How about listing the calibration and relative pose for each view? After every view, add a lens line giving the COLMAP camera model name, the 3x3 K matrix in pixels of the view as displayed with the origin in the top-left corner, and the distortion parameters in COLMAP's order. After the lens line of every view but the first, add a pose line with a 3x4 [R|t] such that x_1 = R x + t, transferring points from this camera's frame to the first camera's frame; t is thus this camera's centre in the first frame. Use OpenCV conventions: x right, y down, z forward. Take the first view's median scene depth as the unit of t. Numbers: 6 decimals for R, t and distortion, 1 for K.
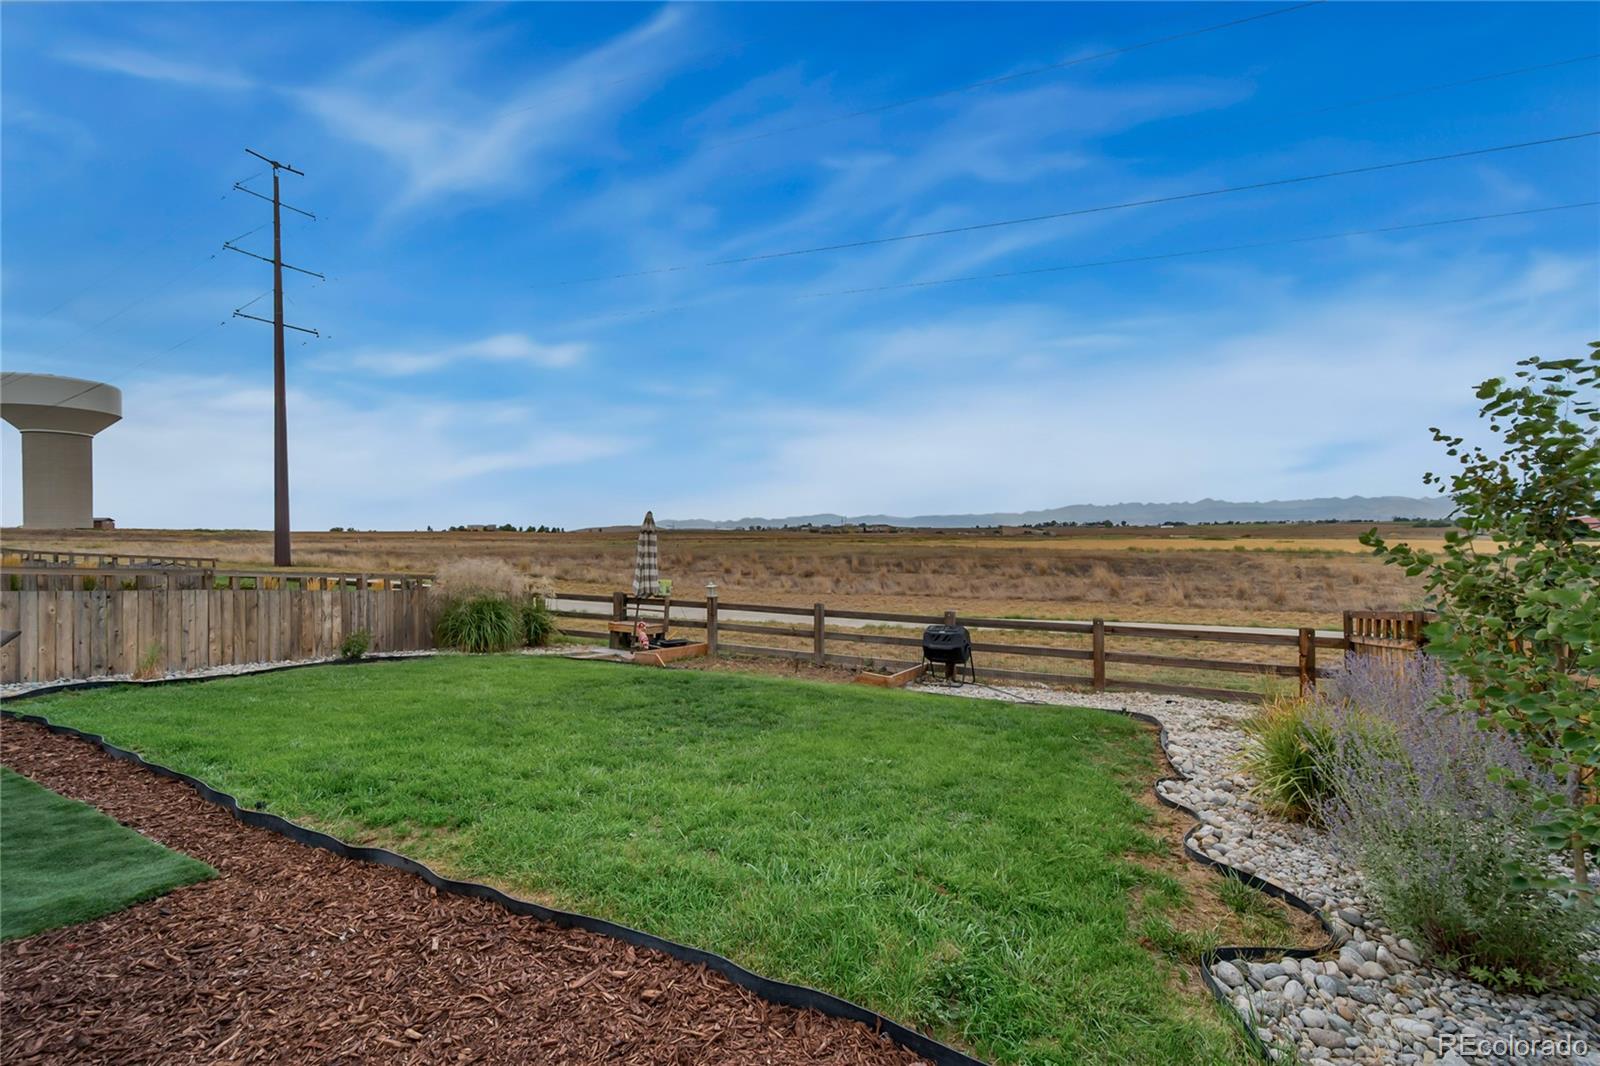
lens RADIAL K [[636.8, 0, 799.6], [0, 636.8, 529.9], [0, 0, 1]] dist [0.002263, -0.000222]
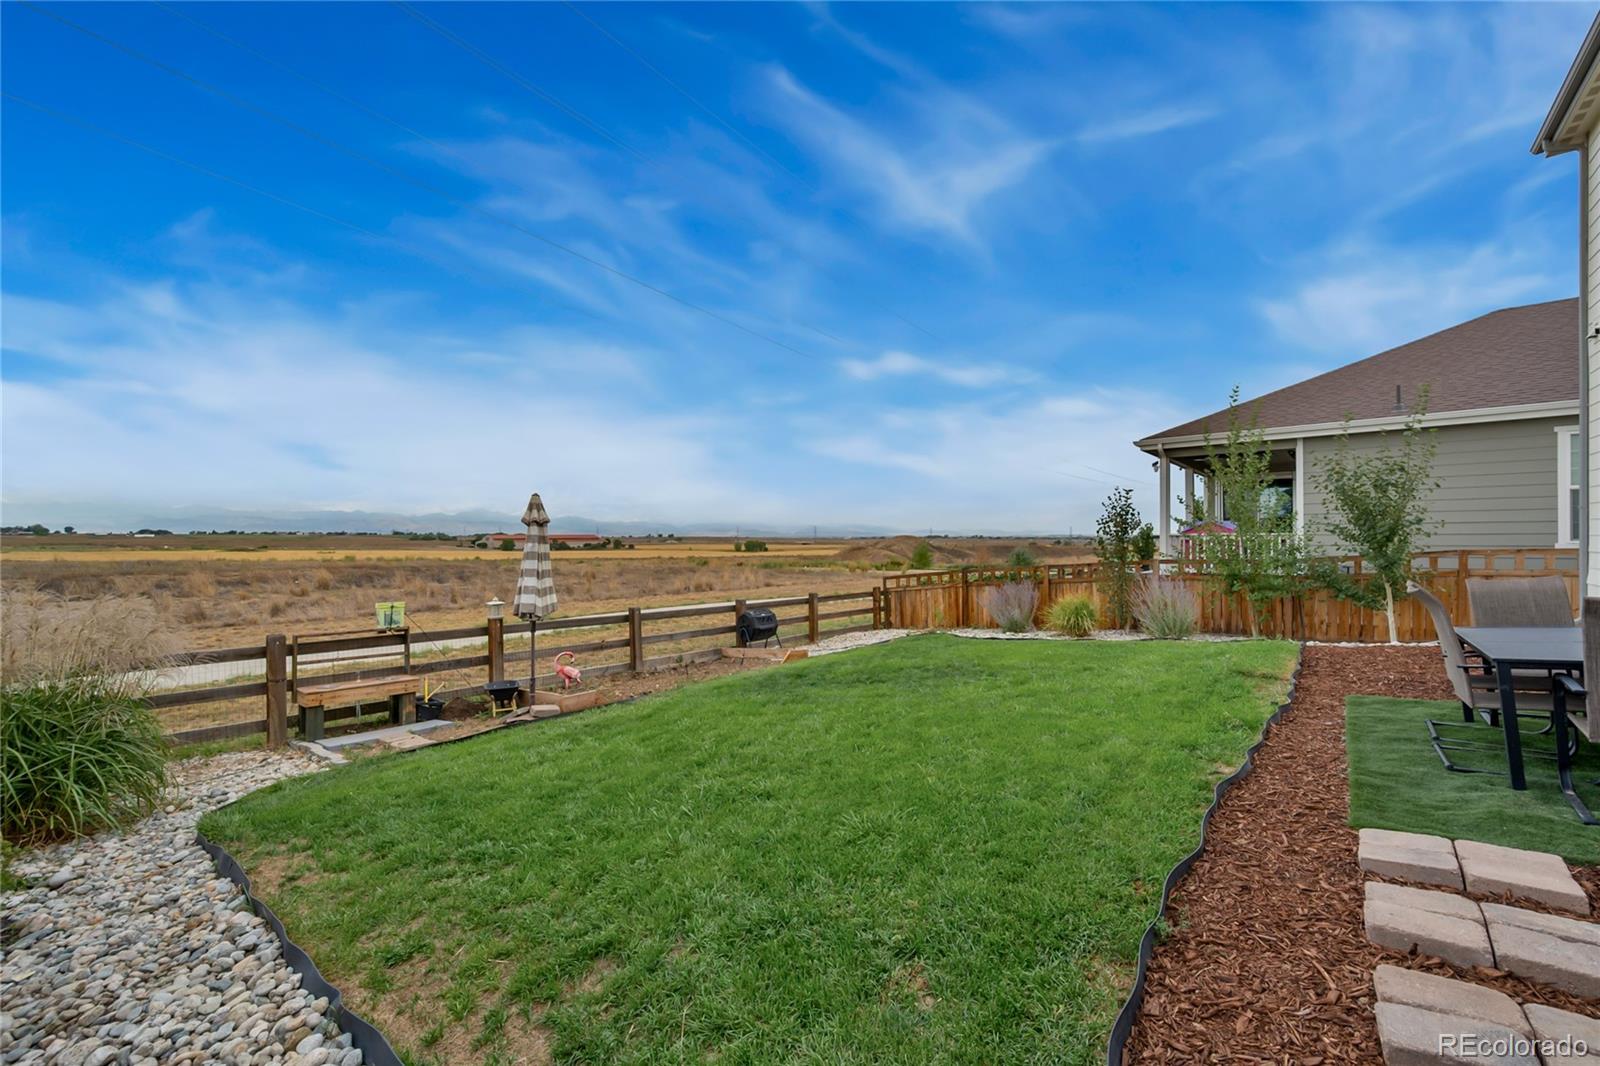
lens RADIAL K [[636.8, 0, 784.8], [0, 636.8, 533.3], [0, 0, 1]] dist [0.002263, -0.000222]
pose [[0.248319, 0.022443, 0.968418, -0.716604], [-0.010378, 0.999736, -0.020507, 0.021736], [-0.968623, -0.004958, 0.248486, 0.494608]]
